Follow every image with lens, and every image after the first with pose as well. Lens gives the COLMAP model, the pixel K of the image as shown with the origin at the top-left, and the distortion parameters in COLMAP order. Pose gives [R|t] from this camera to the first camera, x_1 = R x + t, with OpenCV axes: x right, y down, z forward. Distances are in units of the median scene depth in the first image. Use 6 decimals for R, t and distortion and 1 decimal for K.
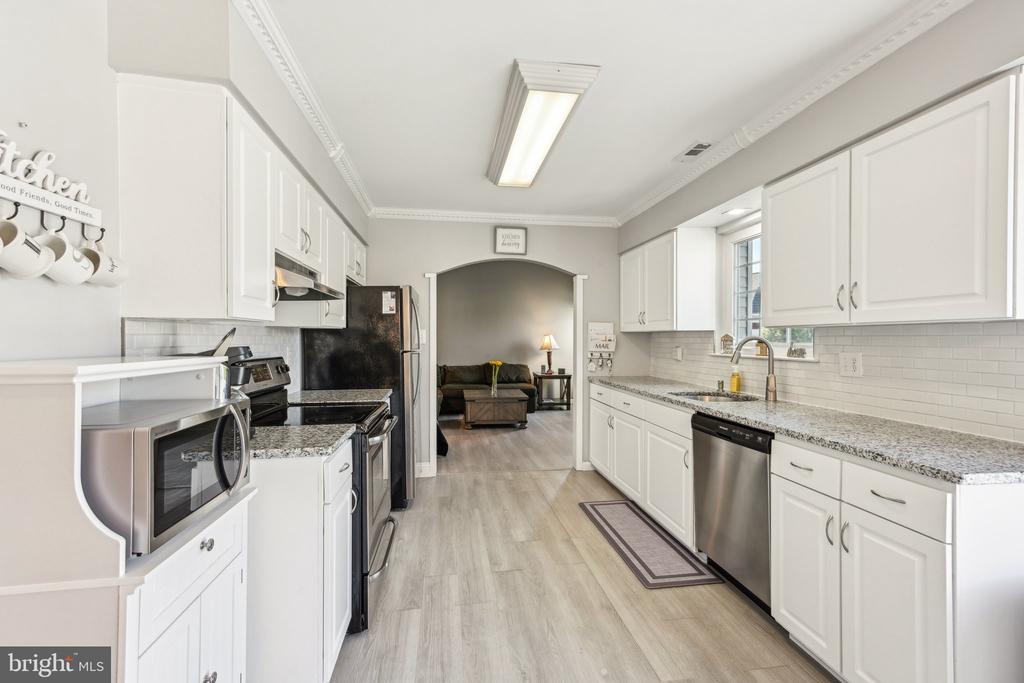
lens RADIAL K [[447.4, 0, 514.4], [0, 447.4, 340.6], [0, 0, 1]] dist [0.013463, 0.000263]
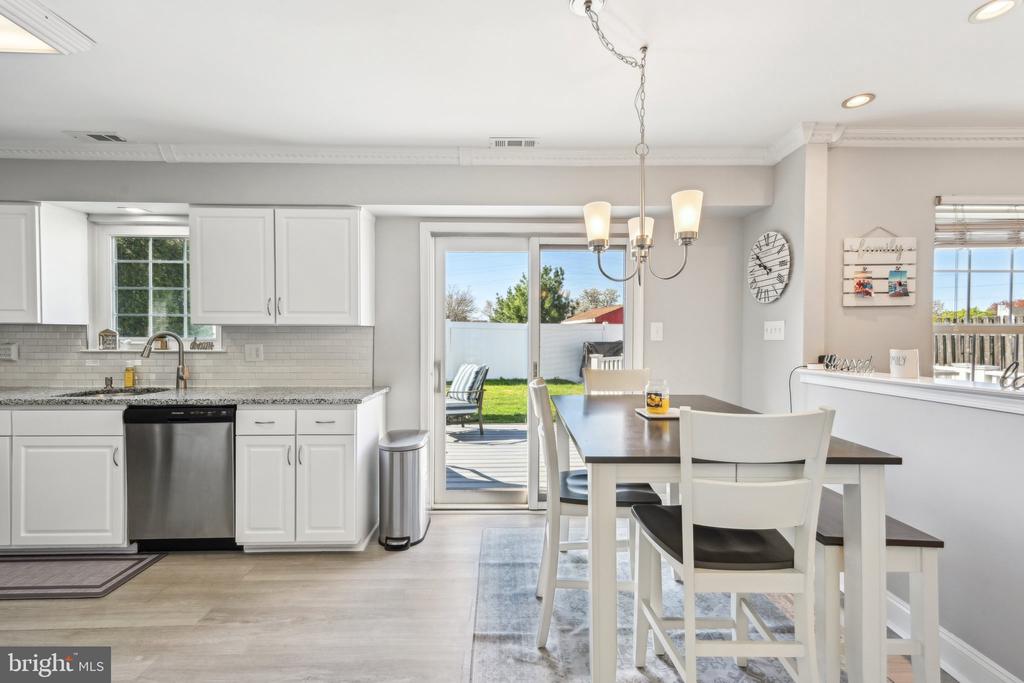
lens RADIAL K [[447.4, 0, 512.8], [0, 447.4, 338.8], [0, 0, 1]] dist [0.013463, 0.000263]
pose [[0.136082, -0.011200, 0.990634, -0.506885], [0.002033, 0.999937, 0.011026, -0.003604], [-0.990696, 0.000514, 0.136096, 0.006578]]
